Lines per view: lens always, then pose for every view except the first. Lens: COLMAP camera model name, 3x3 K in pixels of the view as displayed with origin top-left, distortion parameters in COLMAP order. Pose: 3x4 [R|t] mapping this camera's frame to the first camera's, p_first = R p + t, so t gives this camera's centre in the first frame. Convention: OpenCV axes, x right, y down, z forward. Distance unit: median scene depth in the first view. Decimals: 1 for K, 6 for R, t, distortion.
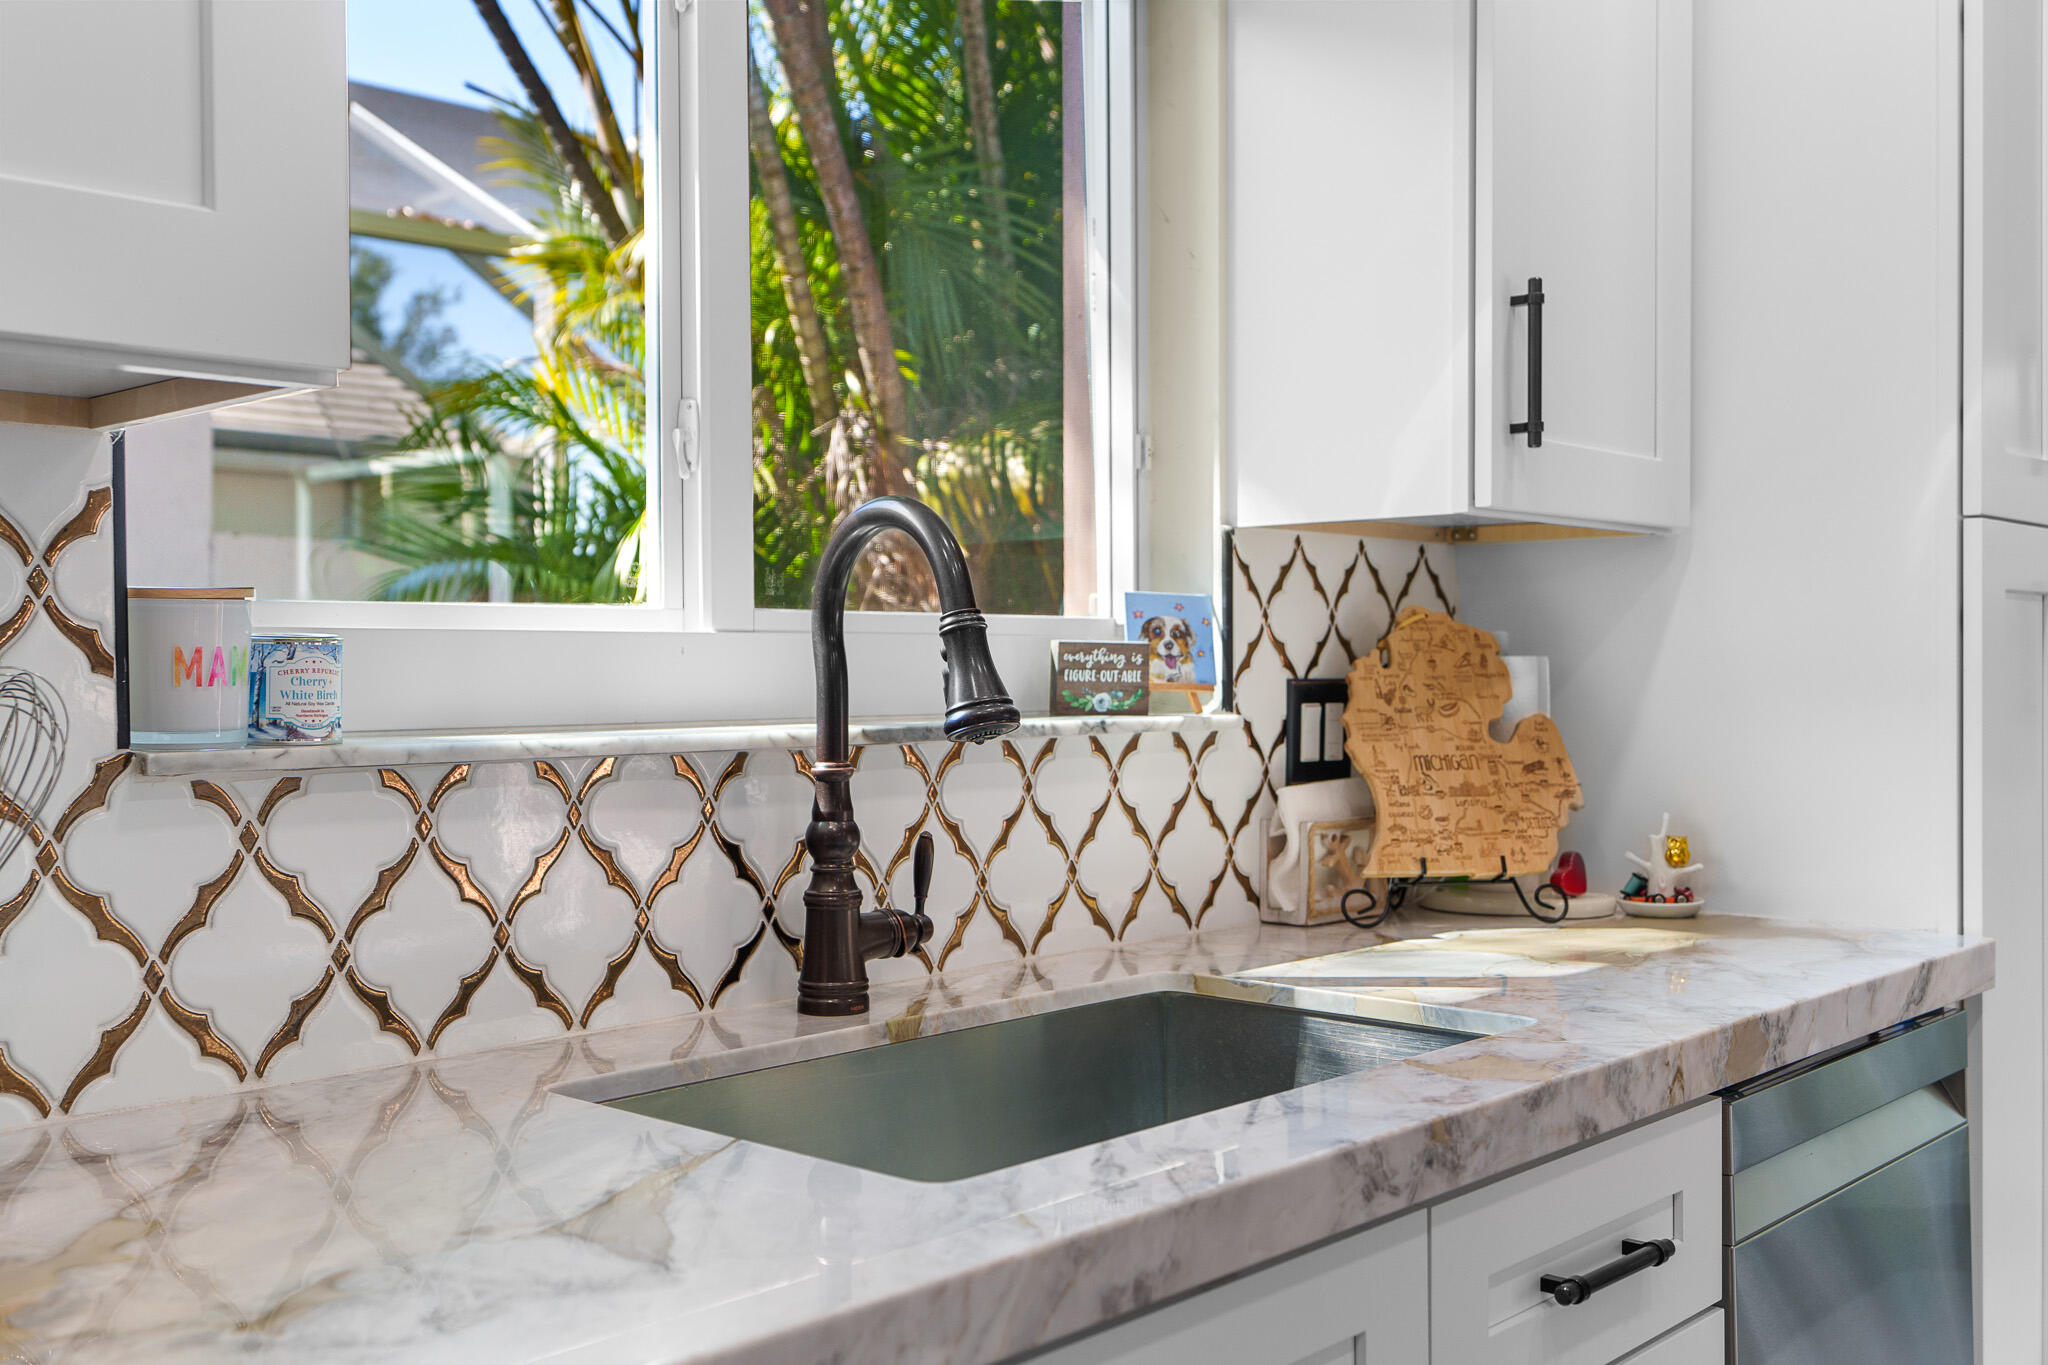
lens RADIAL K [[1995.1, 0, 1014.4], [0, 1995.1, 686.8], [0, 0, 1]] dist [0.017821, -0.005730]
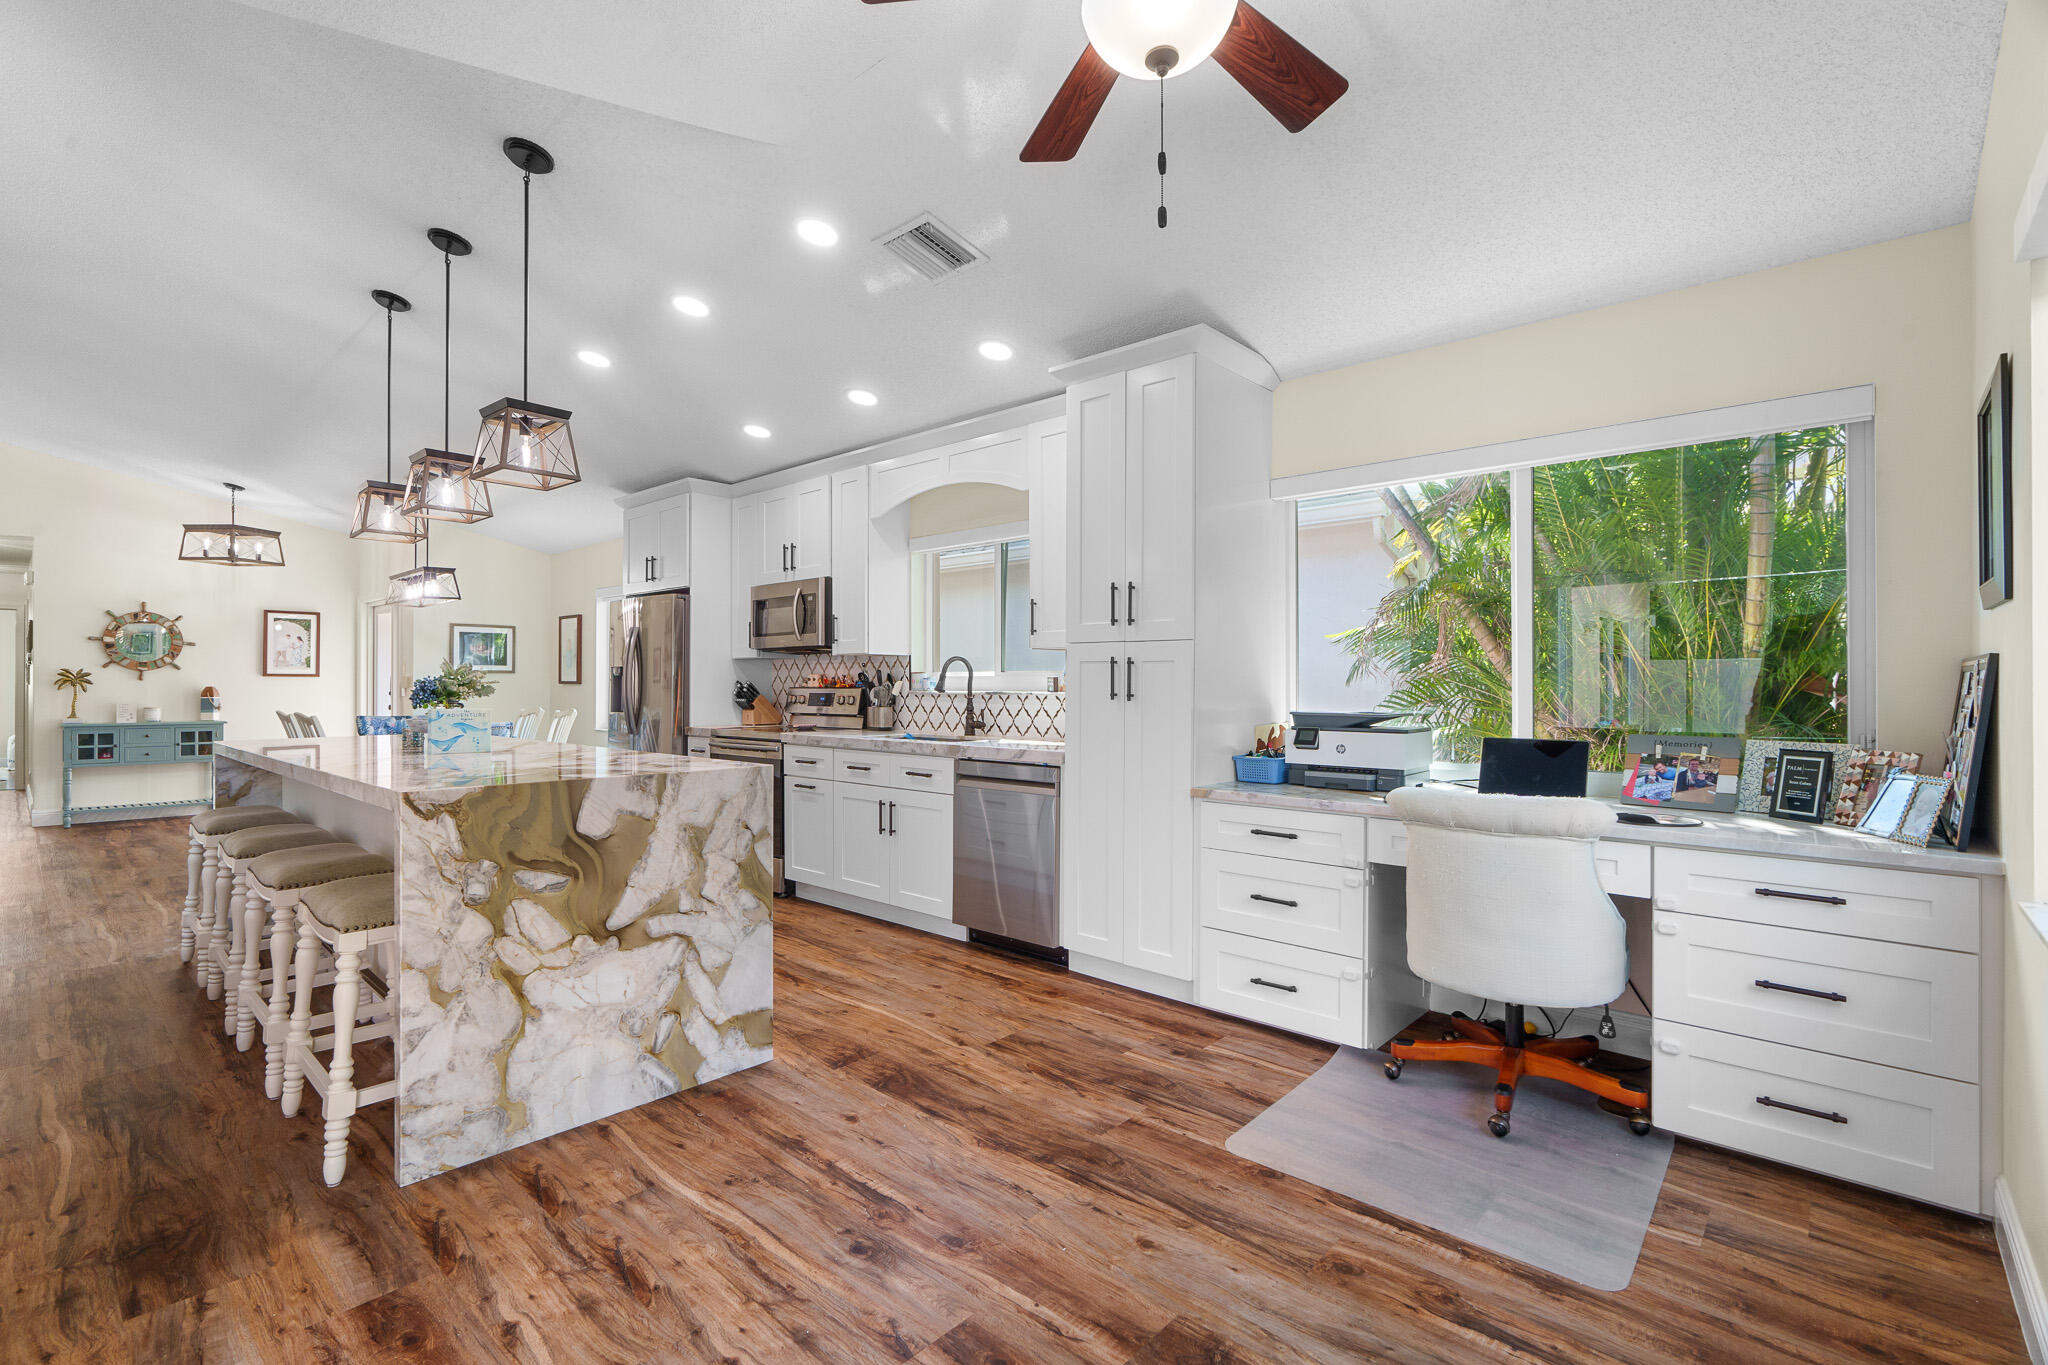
lens RADIAL K [[923.5, 0, 1015.3], [0, 923.5, 680.1], [0, 0, 1]] dist [-0.008799, 0.003590]
pose [[0.008746, 0.000706, -0.999962, 2.278950], [-0.011711, 0.999931, 0.000603, -0.014487], [0.999893, 0.011705, 0.008754, 0.885610]]
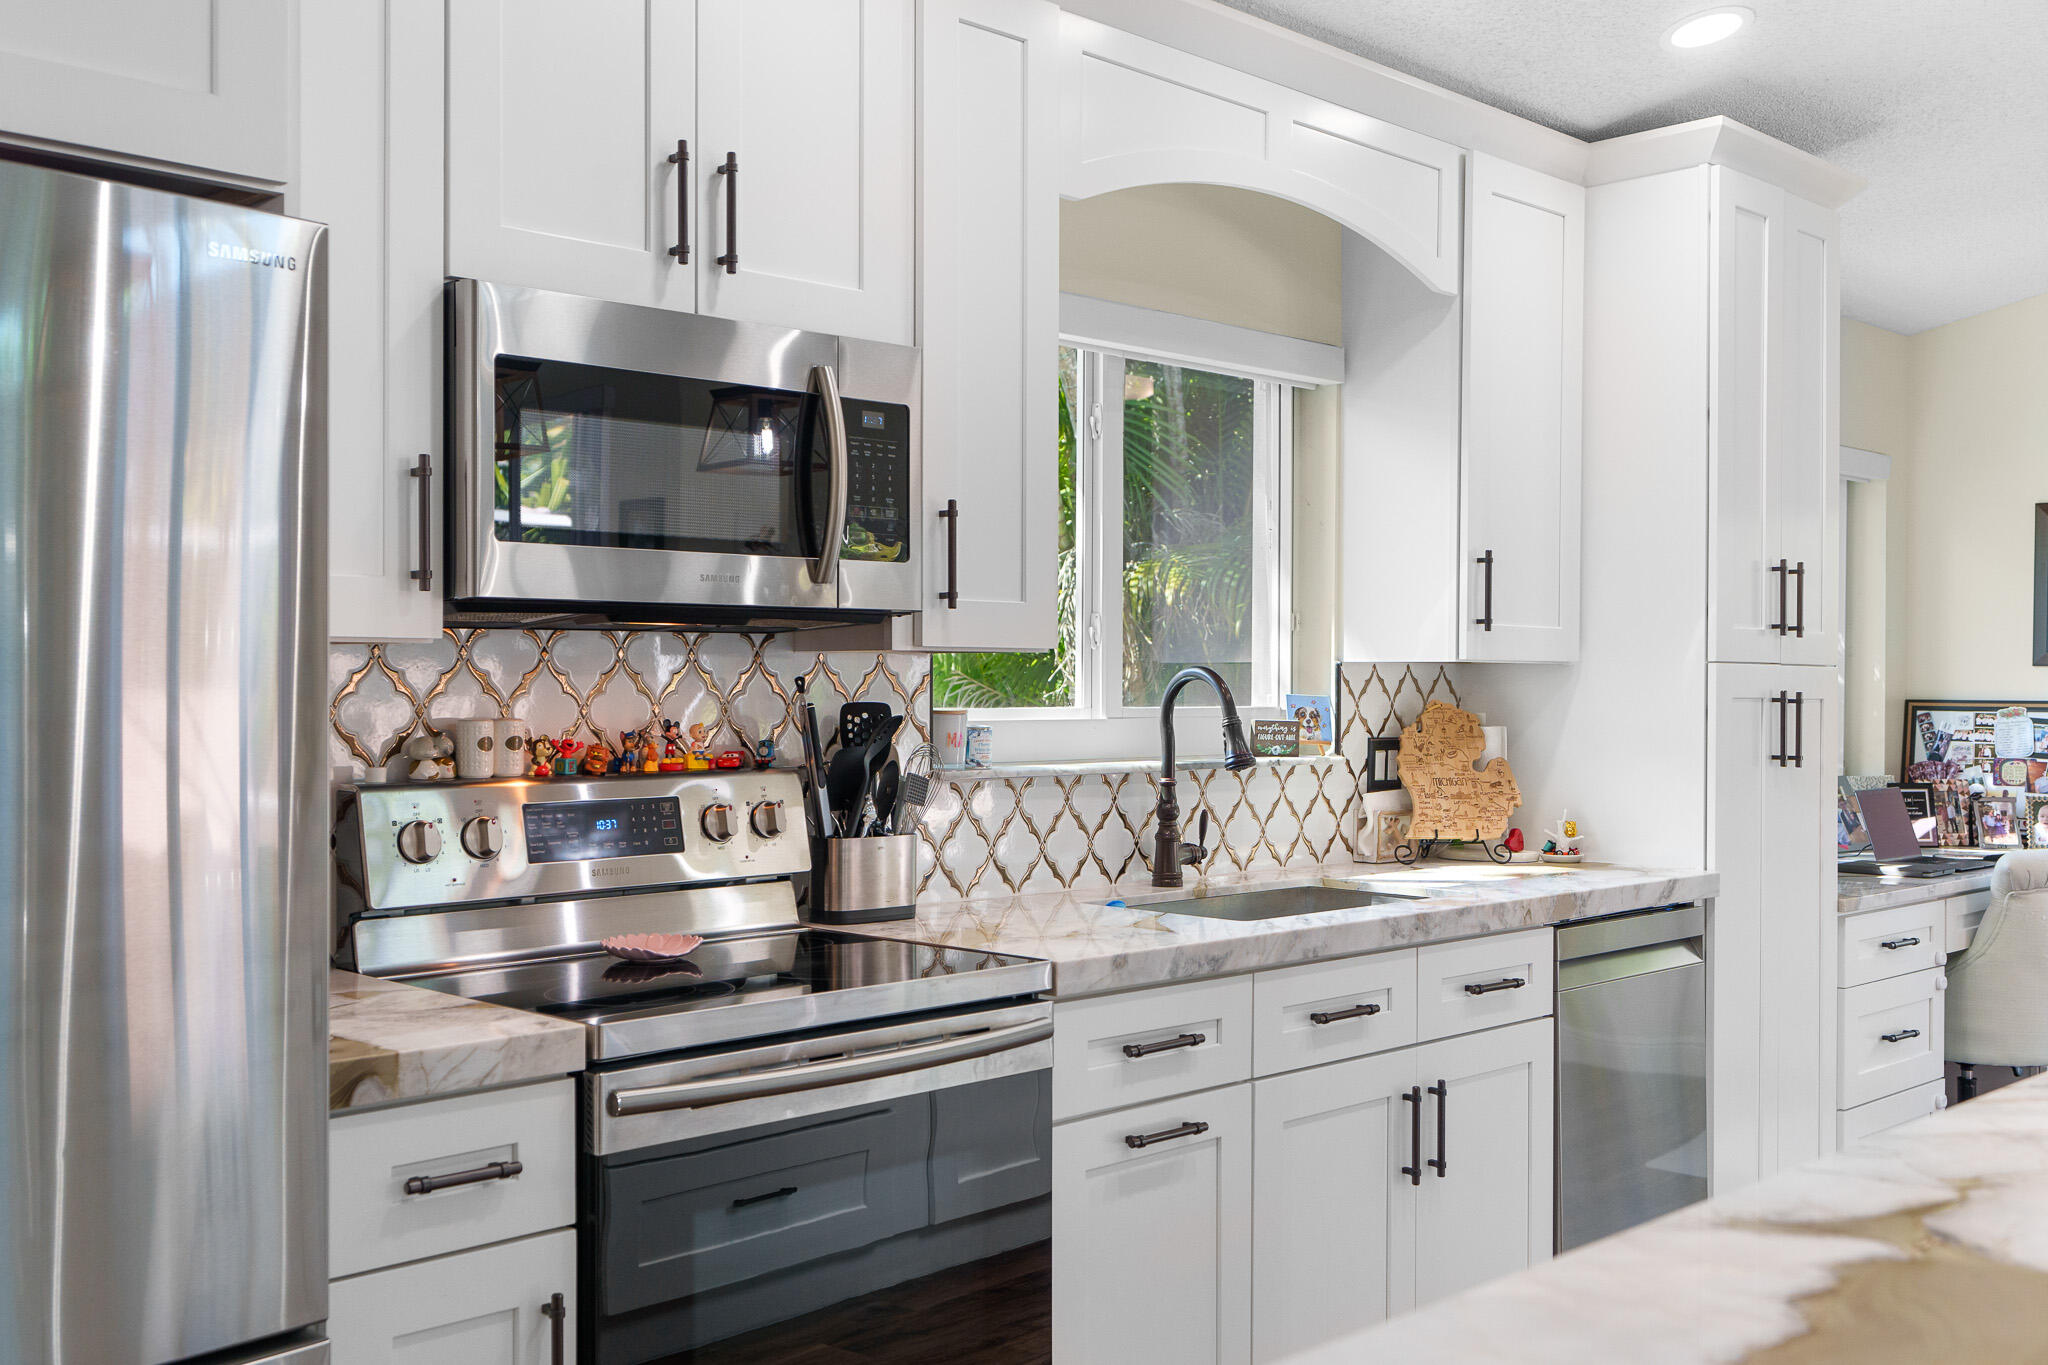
lens RADIAL K [[1995.1, 0, 1014.4], [0, 1995.1, 686.8], [0, 0, 1]] dist [0.017821, -0.005730]
pose [[0.998990, 0.009394, -0.043931, -0.132926], [-0.009735, 0.999924, -0.007554, -0.038586], [0.043857, 0.007974, 0.999006, -1.038923]]
